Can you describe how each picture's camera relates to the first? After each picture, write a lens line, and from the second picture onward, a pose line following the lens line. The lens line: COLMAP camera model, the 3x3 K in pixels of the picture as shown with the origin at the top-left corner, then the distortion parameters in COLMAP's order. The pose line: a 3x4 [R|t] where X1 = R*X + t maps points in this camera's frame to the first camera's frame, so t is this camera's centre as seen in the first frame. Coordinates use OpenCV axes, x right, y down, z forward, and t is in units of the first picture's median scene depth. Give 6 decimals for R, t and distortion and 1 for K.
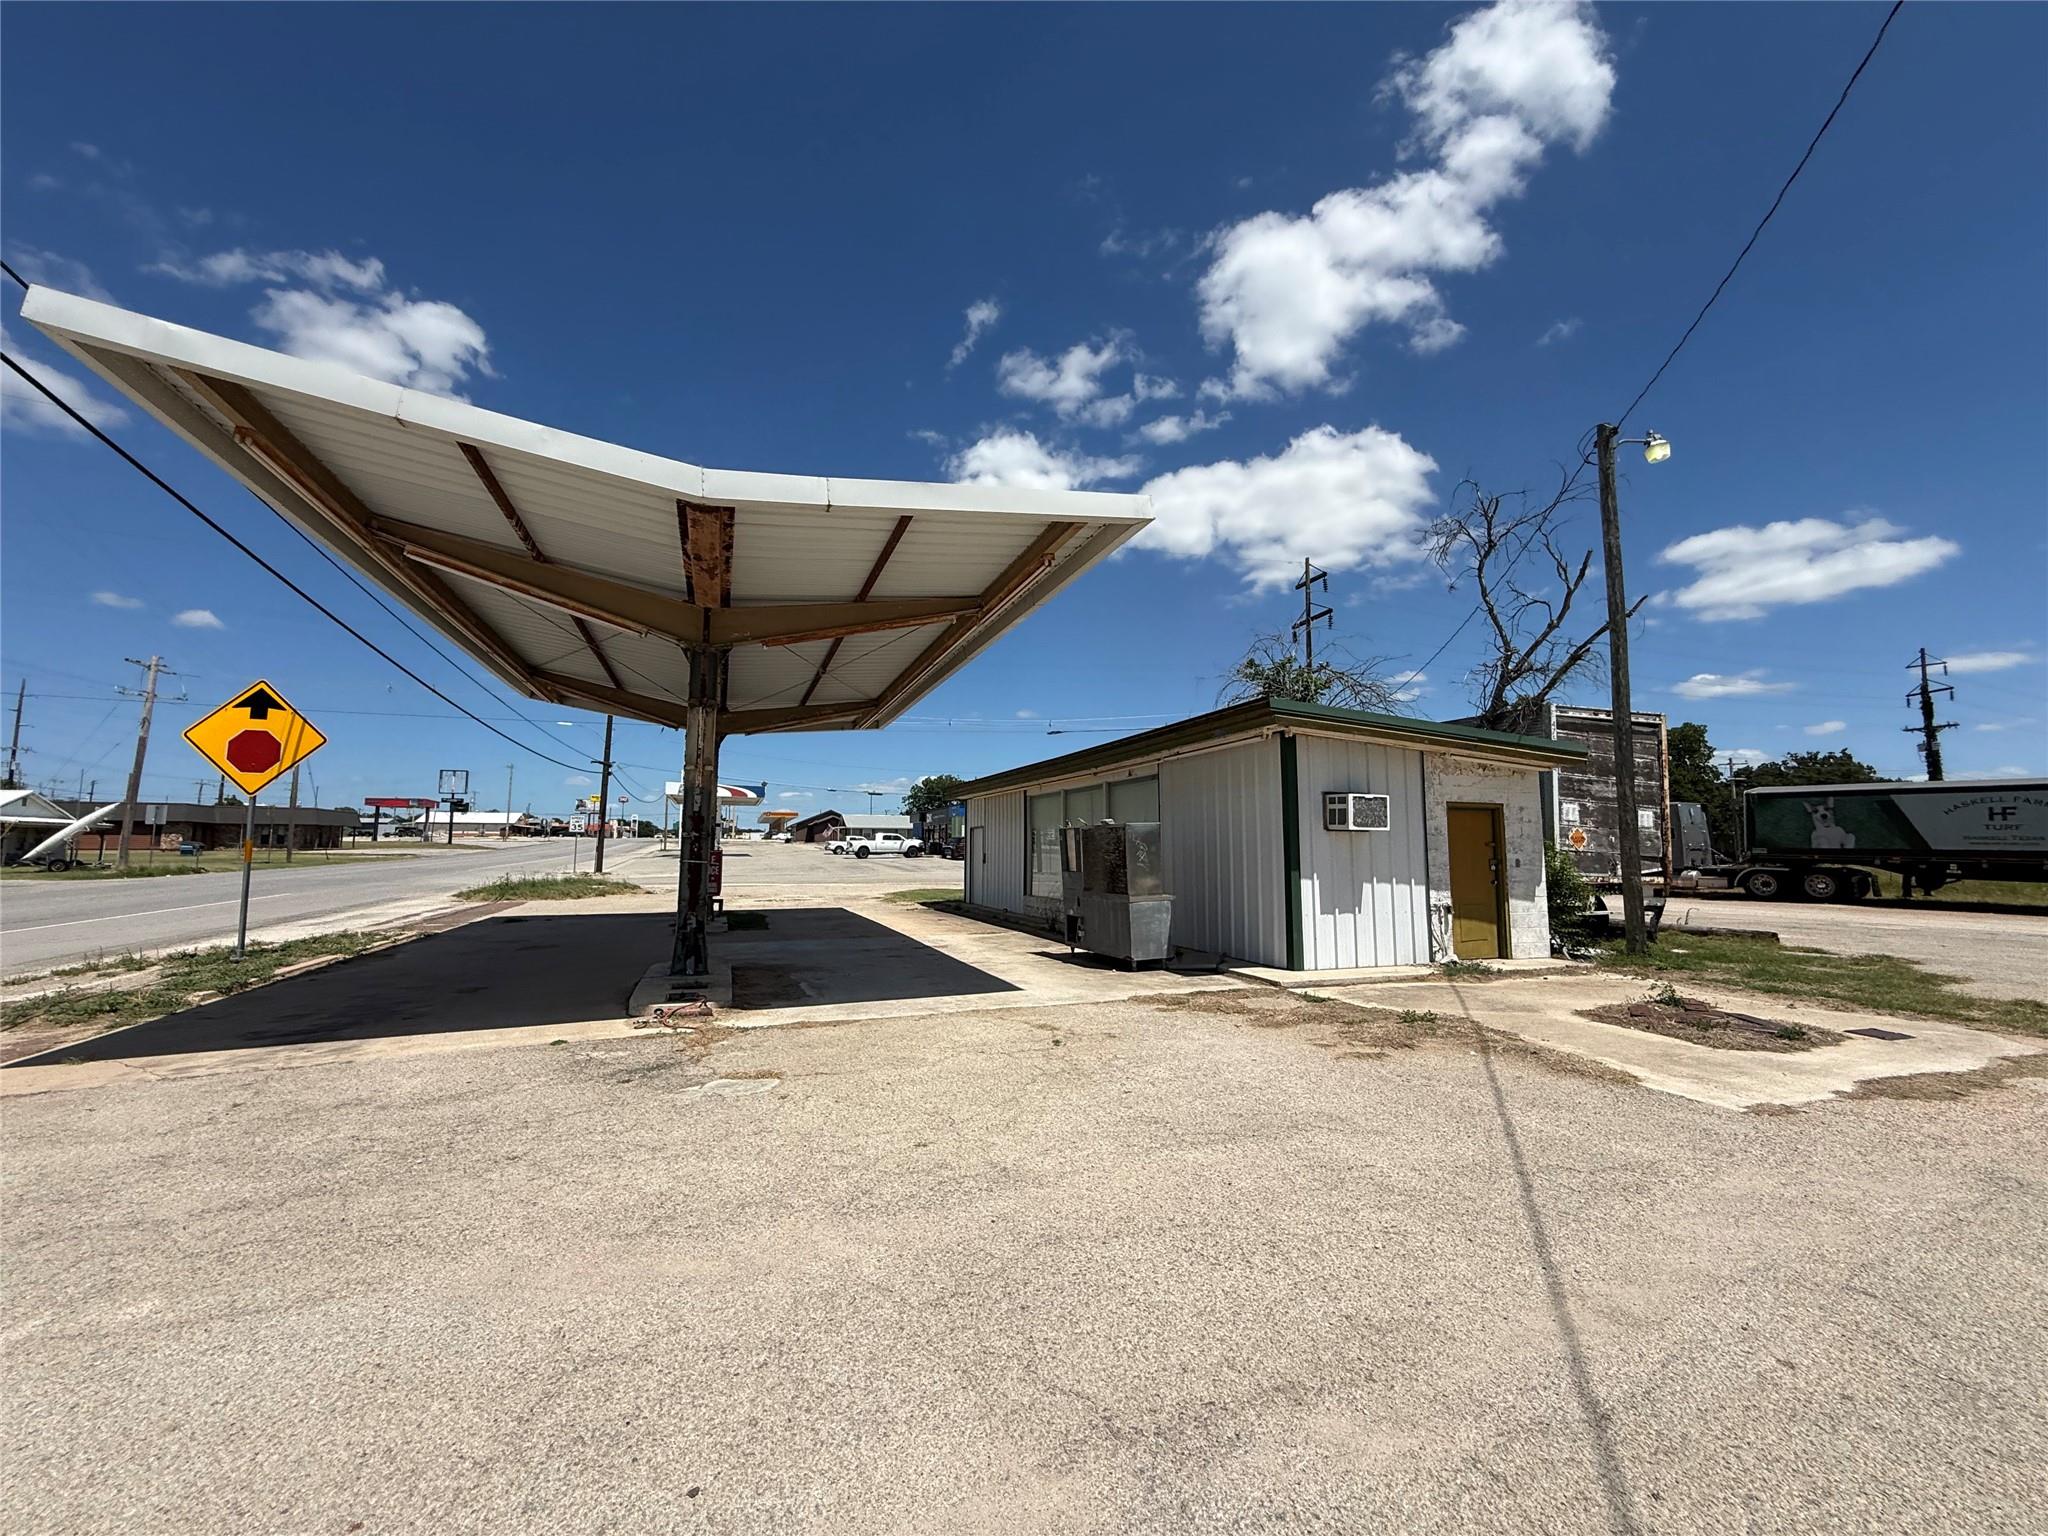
lens RADIAL K [[821.5, 0, 1024.0], [0, 821.5, 768.0], [0, 0, 1]] dist [-0.001354, -0.000103]
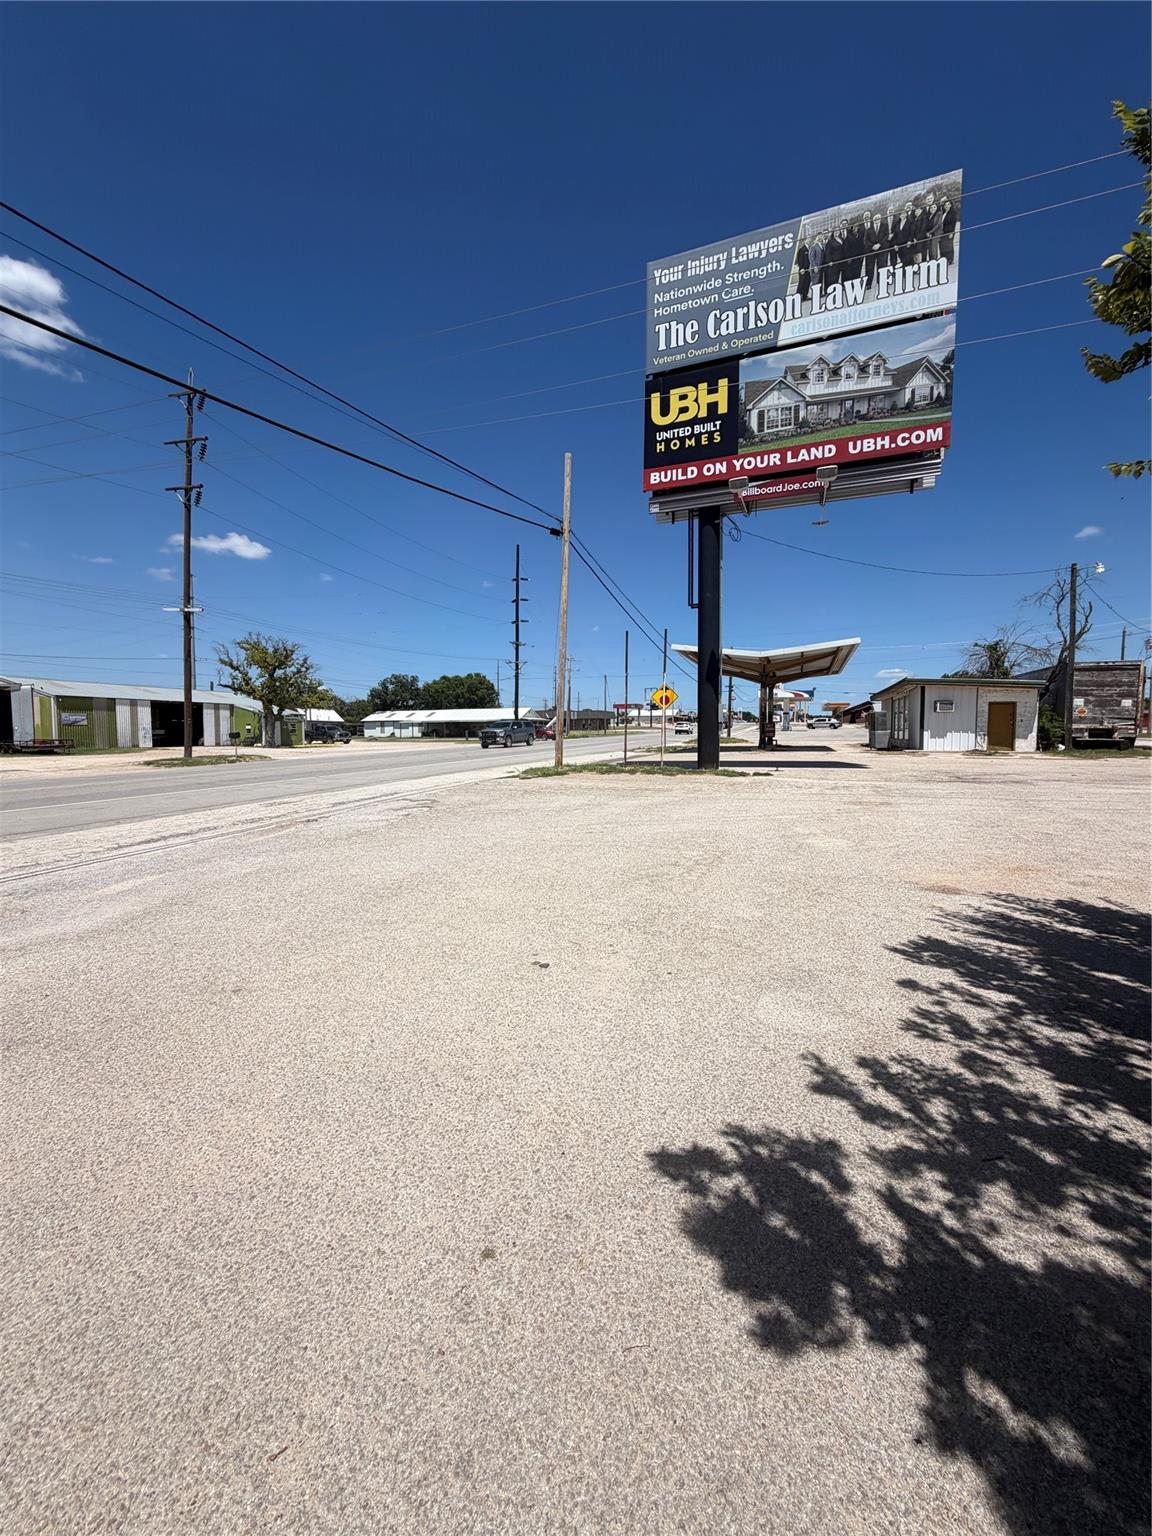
lens RADIAL K [[625.6, 0, 576.0], [0, 625.6, 768.0], [0, 0, 1]] dist [0.019761, -0.000051]
pose [[0.768055, 0.029855, -0.639687, 0.708459], [0.070843, 0.988820, 0.131208, -0.117976], [0.636453, -0.146093, 0.757354, -1.603749]]
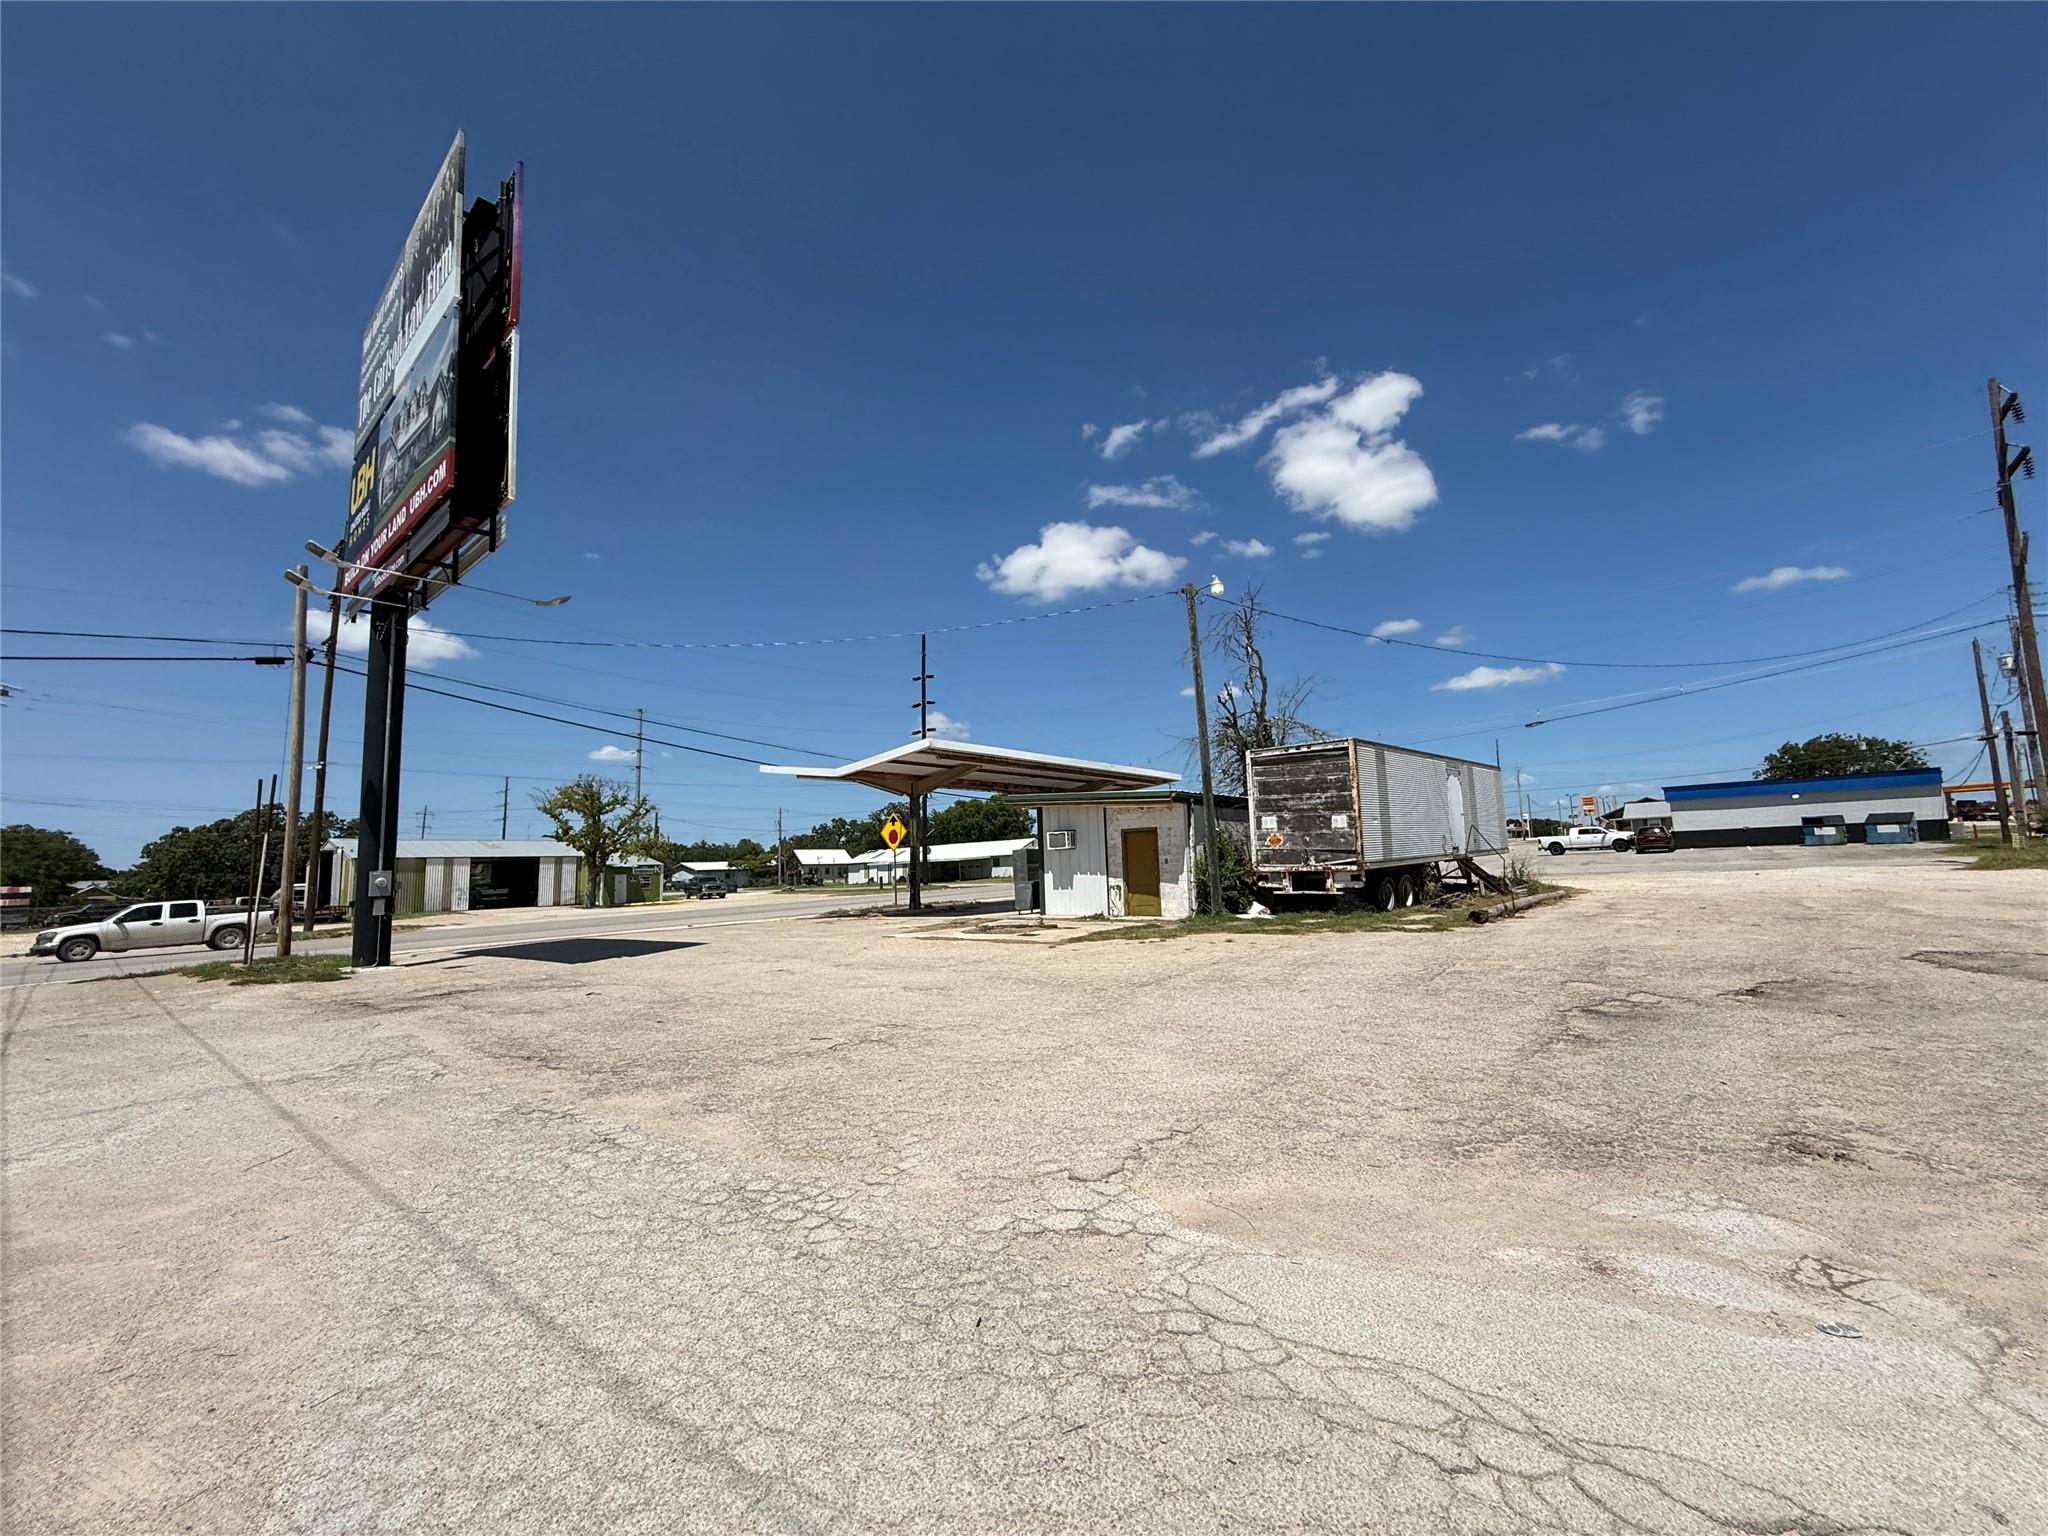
lens RADIAL K [[821.5, 0, 1024.0], [0, 821.5, 768.0], [0, 0, 1]] dist [-0.001354, -0.000103]
pose [[0.505091, -0.127412, -0.853610, 1.627601], [0.125178, 0.989400, -0.073611, 0.010965], [0.853940, -0.069673, 0.515686, -0.099091]]
